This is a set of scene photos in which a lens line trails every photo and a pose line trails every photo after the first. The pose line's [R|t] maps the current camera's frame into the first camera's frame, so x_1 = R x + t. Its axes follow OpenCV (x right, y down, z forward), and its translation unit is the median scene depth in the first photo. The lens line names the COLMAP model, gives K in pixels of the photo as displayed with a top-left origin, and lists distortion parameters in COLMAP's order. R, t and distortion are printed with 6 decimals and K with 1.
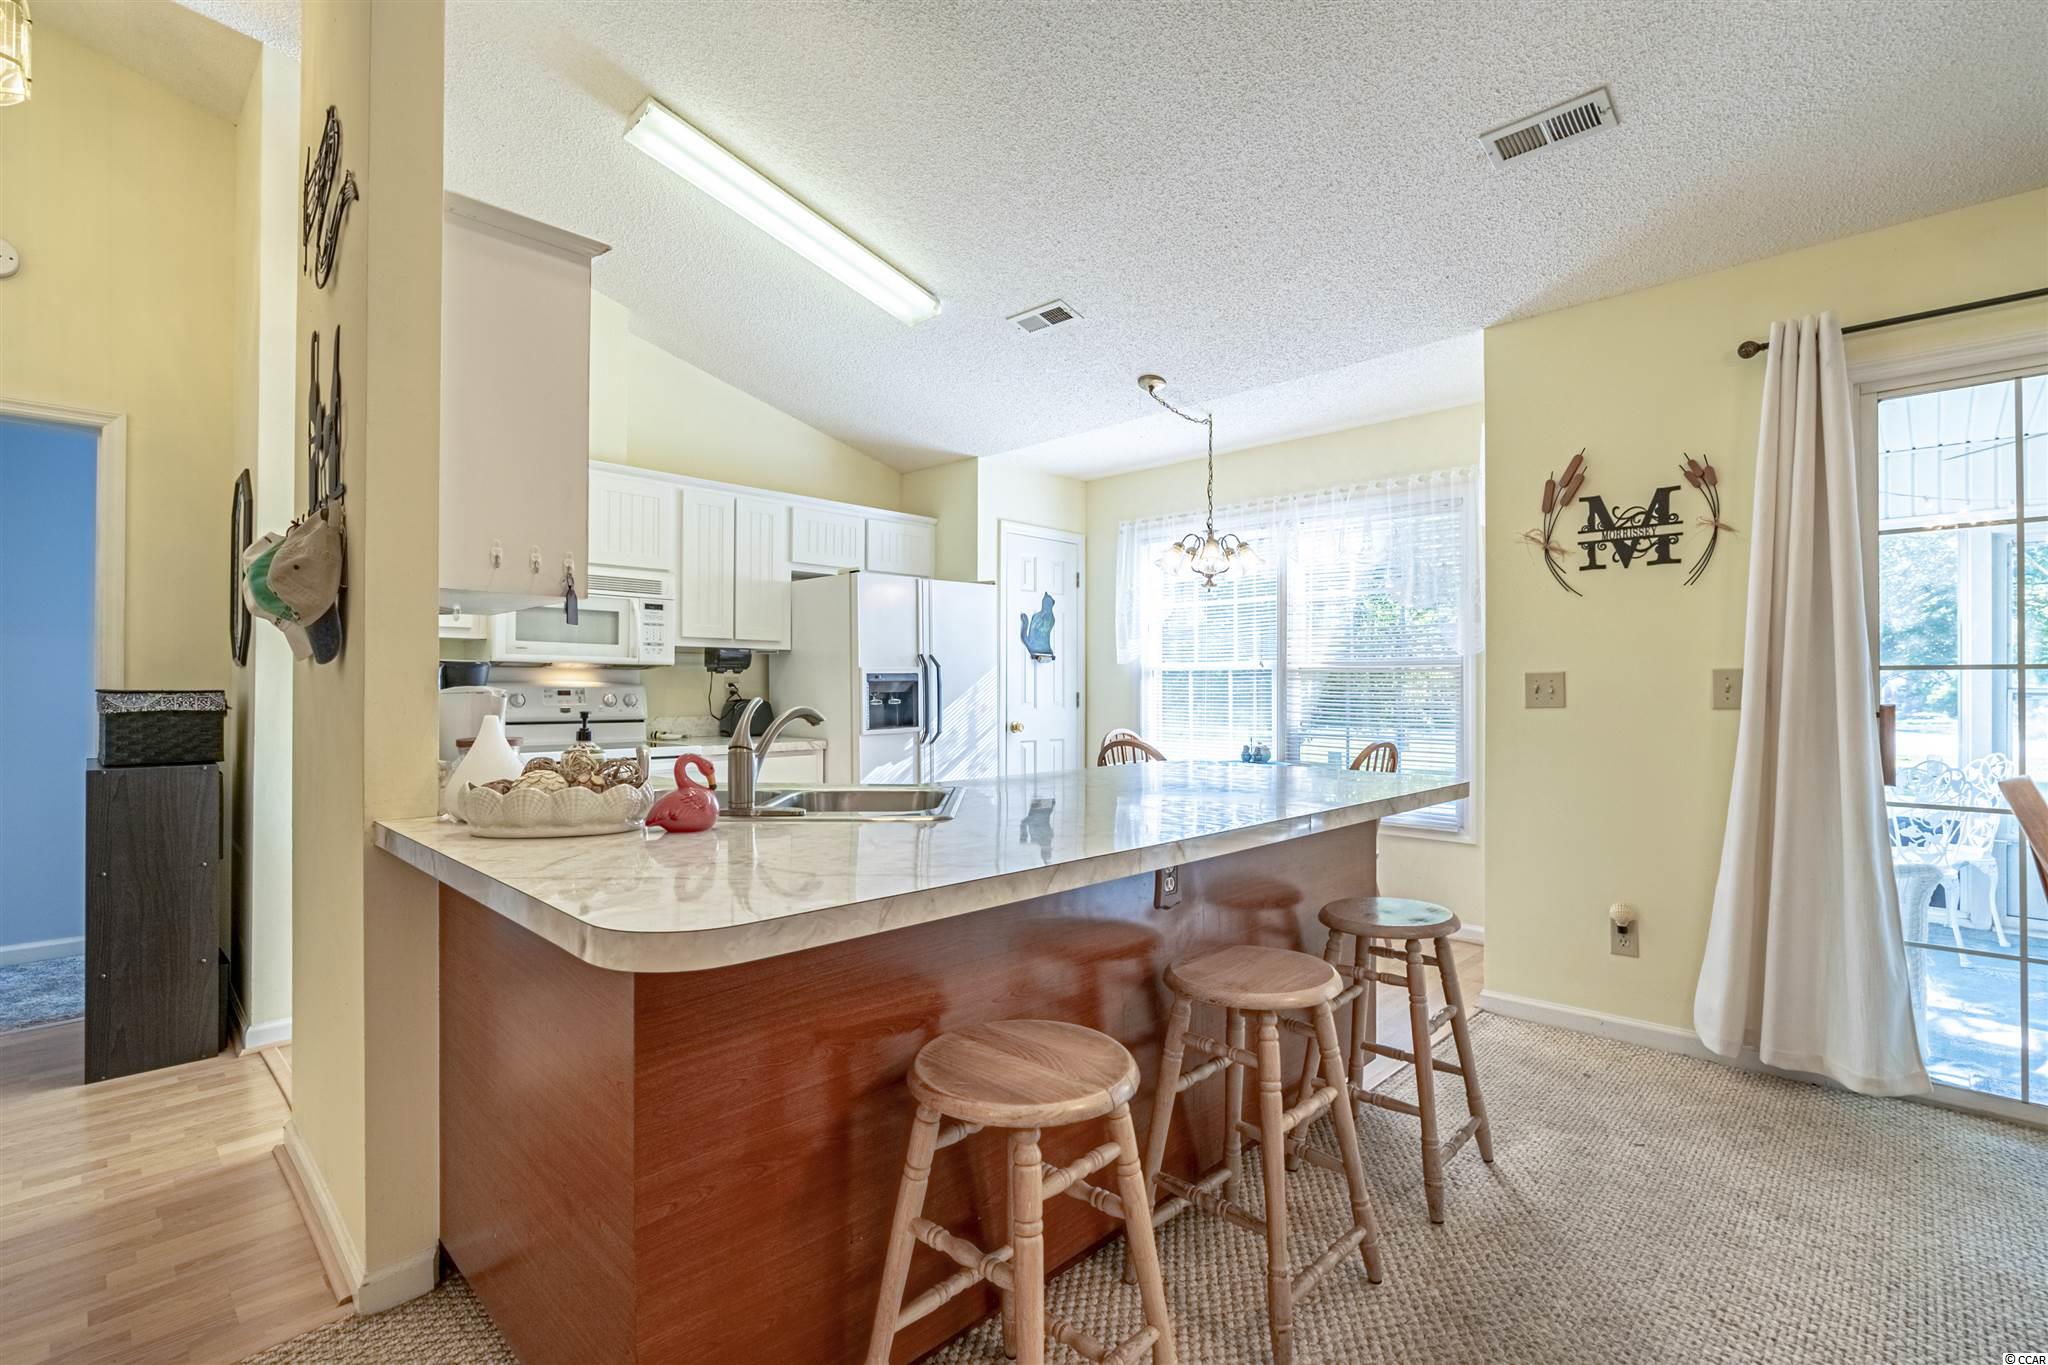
lens RADIAL K [[934.5, 0, 1019.9], [0, 934.5, 681.7], [0, 0, 1]] dist [-0.004165, 0.000295]
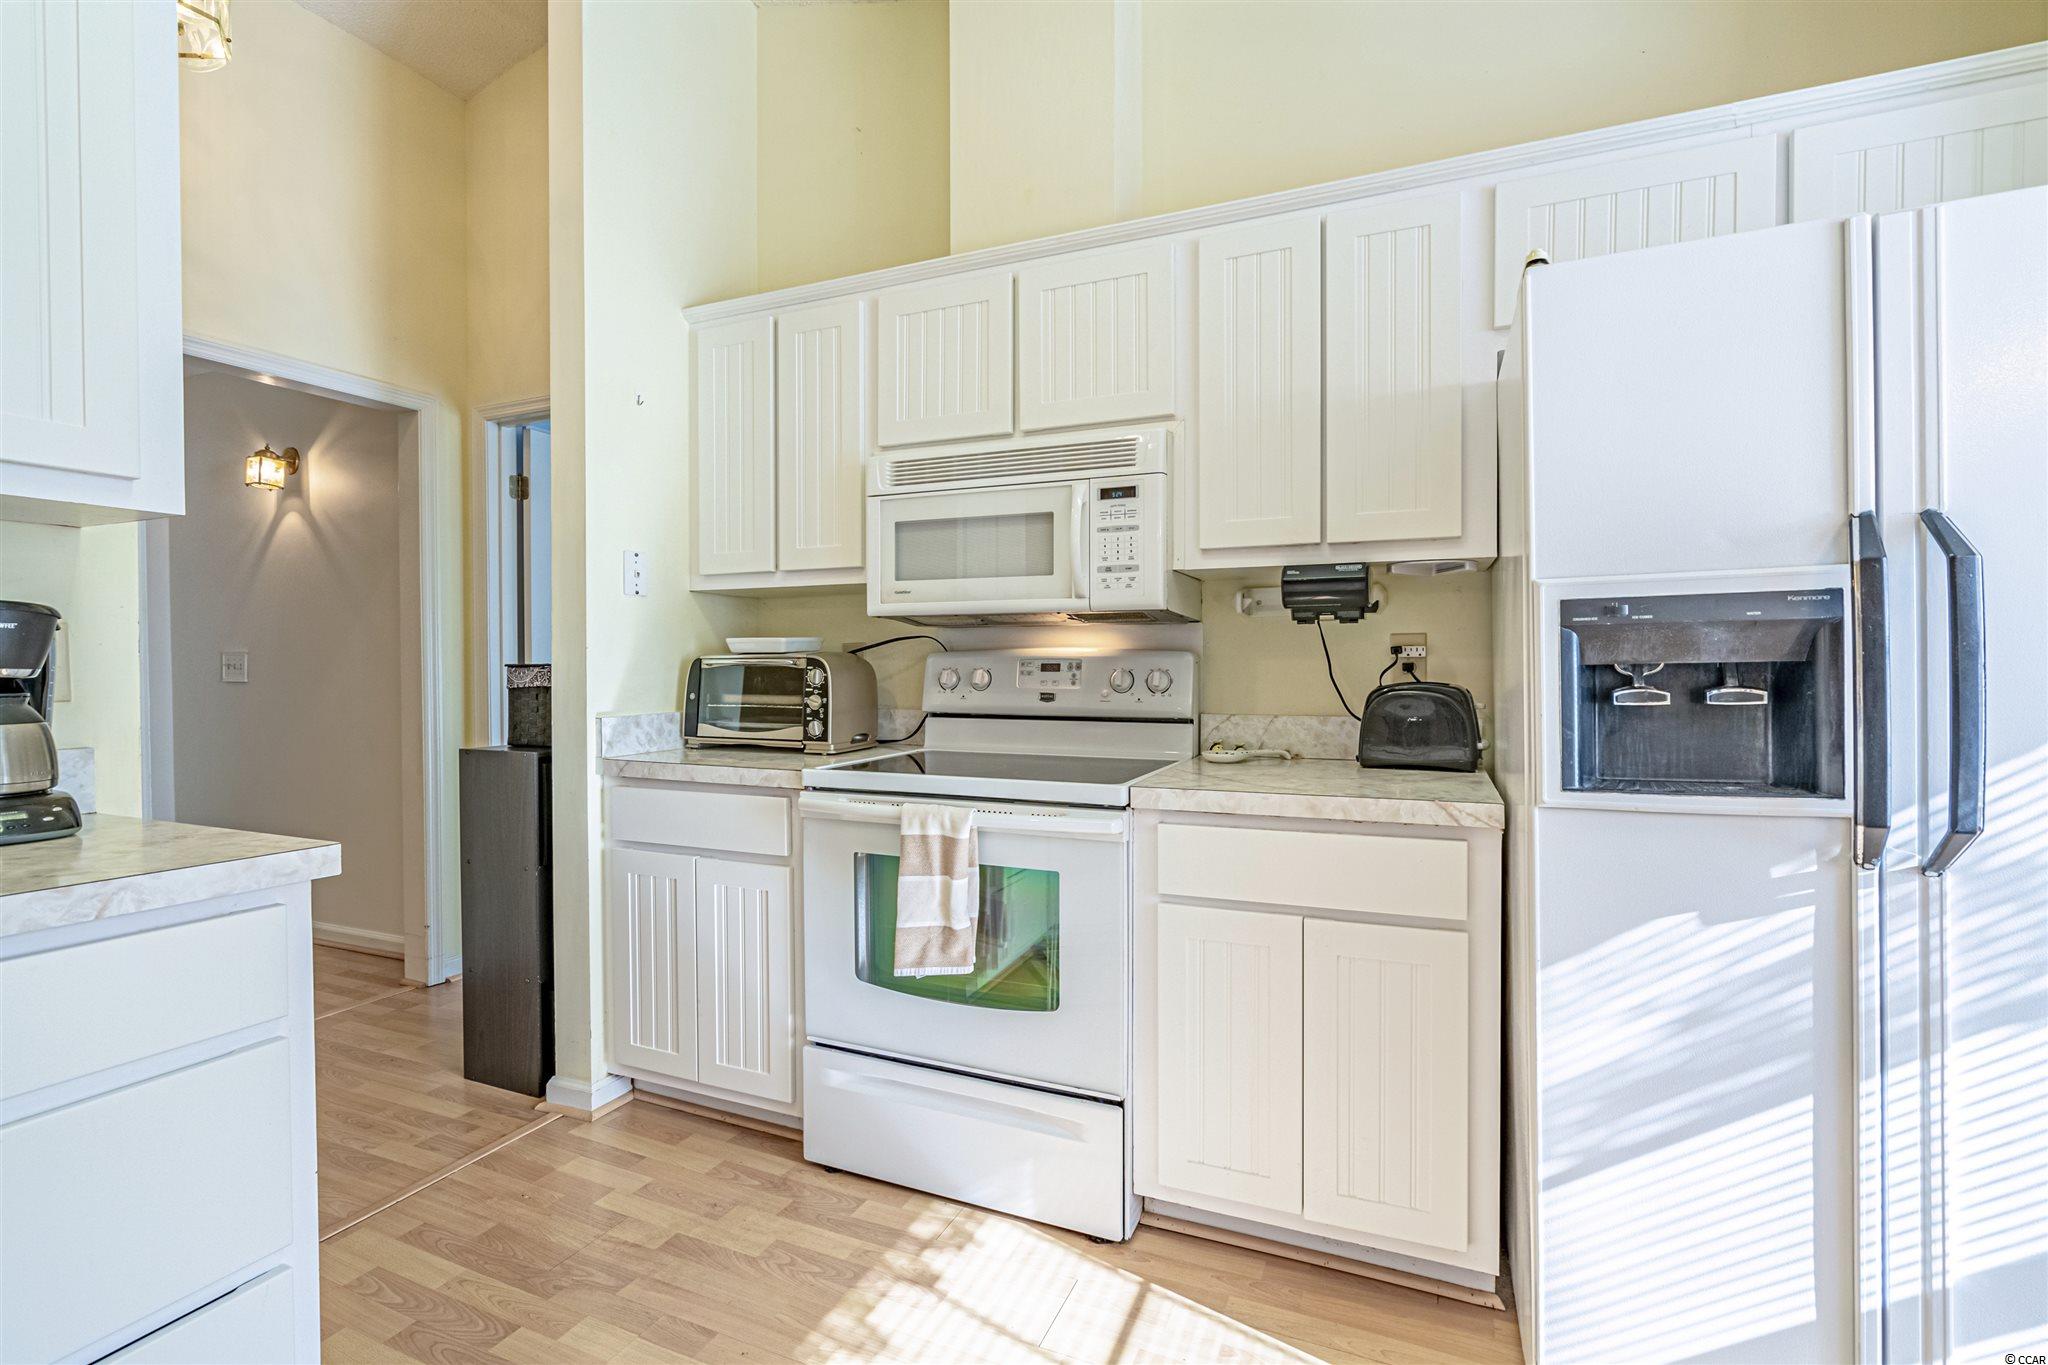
lens RADIAL K [[929.3, 0, 1024.0], [0, 929.3, 682.5], [0, 0, 1]] dist [-0.010245, 0.003970]
pose [[0.360403, 0.013970, -0.932692, 0.067520], [0.009582, 0.999780, 0.018677, 0.013896], [0.932747, -0.015669, 0.360190, 1.018525]]
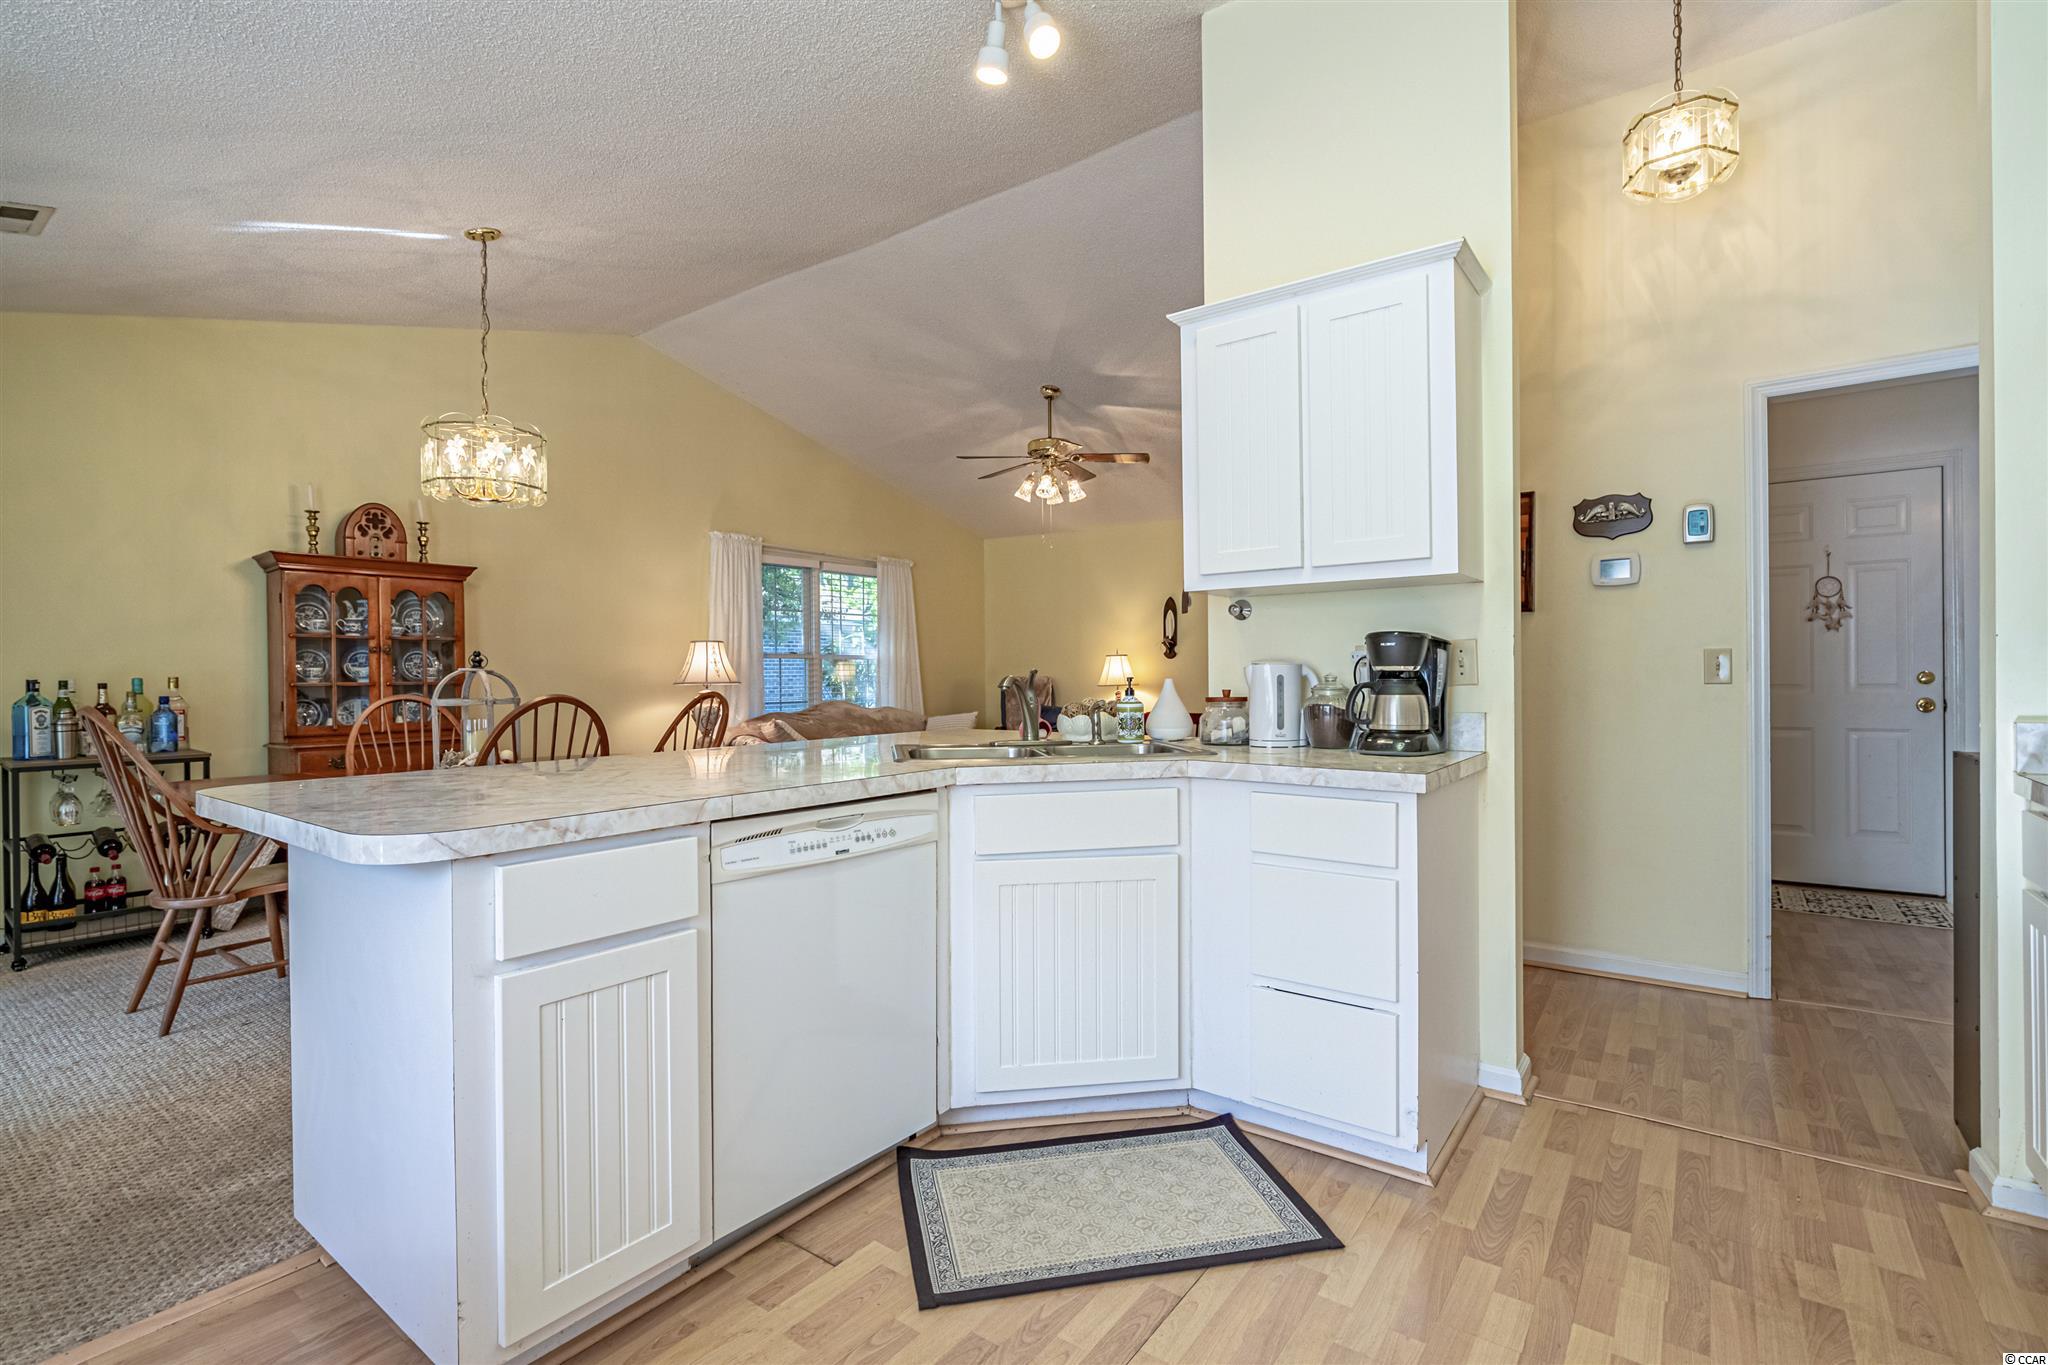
lens RADIAL K [[963.2, 0, 1024.0], [0, 963.2, 682.5], [0, 0, 1]] dist [-0.010013, -0.000012]
pose [[-0.991044, 0.008385, -0.133269, -0.044480], [0.008242, 0.999965, 0.001624, 0.021400], [0.133277, 0.000511, -0.991079, 1.501595]]
